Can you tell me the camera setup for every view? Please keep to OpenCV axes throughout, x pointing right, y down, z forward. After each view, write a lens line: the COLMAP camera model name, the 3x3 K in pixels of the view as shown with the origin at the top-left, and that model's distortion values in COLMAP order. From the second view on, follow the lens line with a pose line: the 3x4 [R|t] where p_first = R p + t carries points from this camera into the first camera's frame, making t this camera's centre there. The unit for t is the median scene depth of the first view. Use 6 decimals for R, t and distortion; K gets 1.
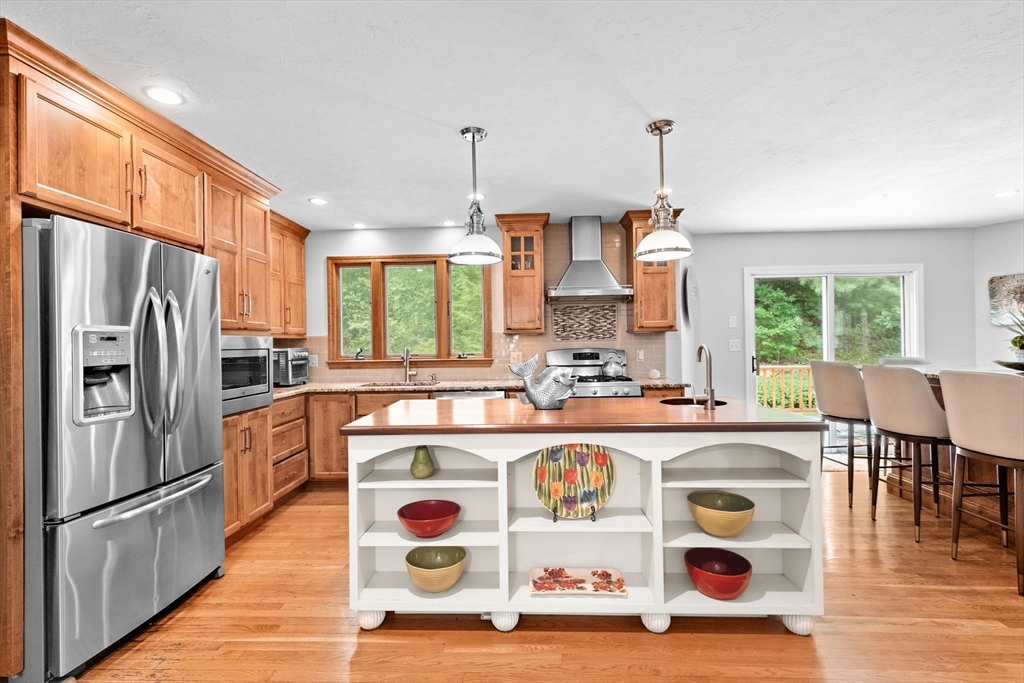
lens RADIAL K [[458.4, 0, 509.3], [0, 458.4, 339.7], [0, 0, 1]] dist [0.005586, -0.000333]
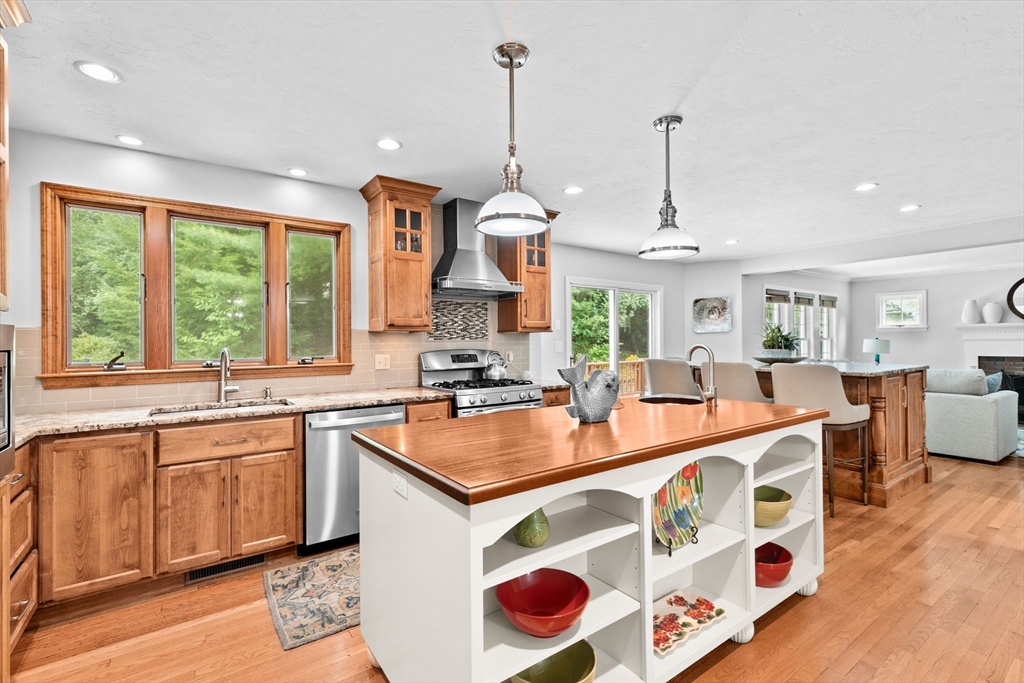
lens RADIAL K [[458.4, 0, 509.3], [0, 458.4, 339.7], [0, 0, 1]] dist [0.005586, -0.000333]
pose [[0.792523, 0.010798, 0.609747, -0.318891], [-0.006636, 0.999937, -0.009083, 0.007642], [-0.609807, 0.003152, 0.792544, 0.257582]]
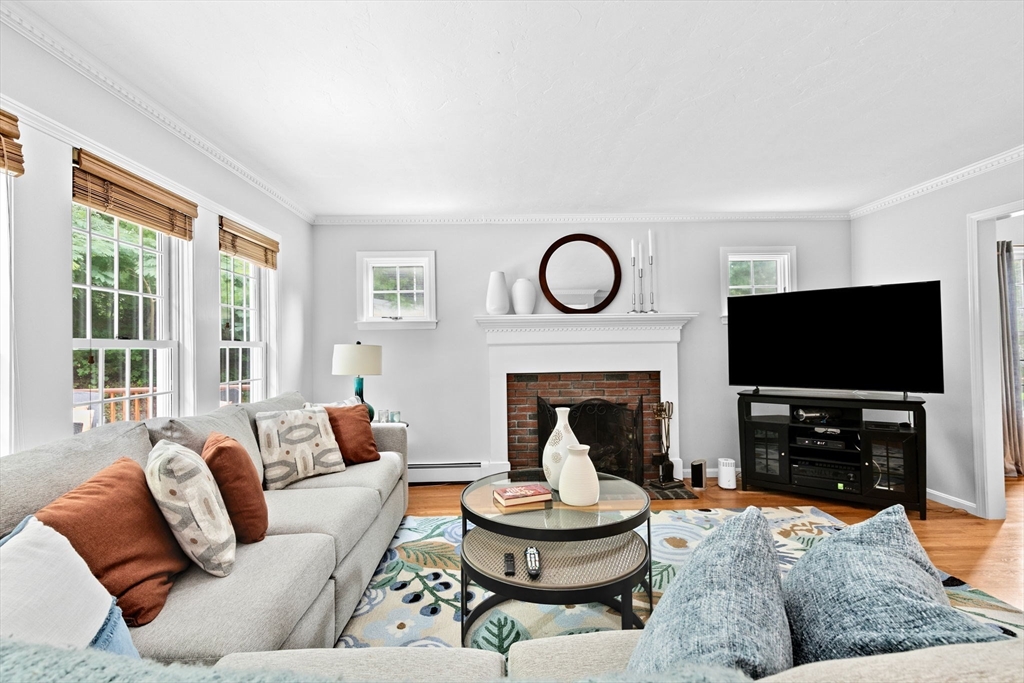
lens RADIAL K [[458.4, 0, 509.3], [0, 458.4, 339.7], [0, 0, 1]] dist [0.005586, -0.000333]
pose [[-0.066282, 0.026457, 0.997450, 1.214513], [0.014015, 0.999574, -0.025582, -0.004112], [-0.997702, 0.012283, -0.066625, 0.623982]]
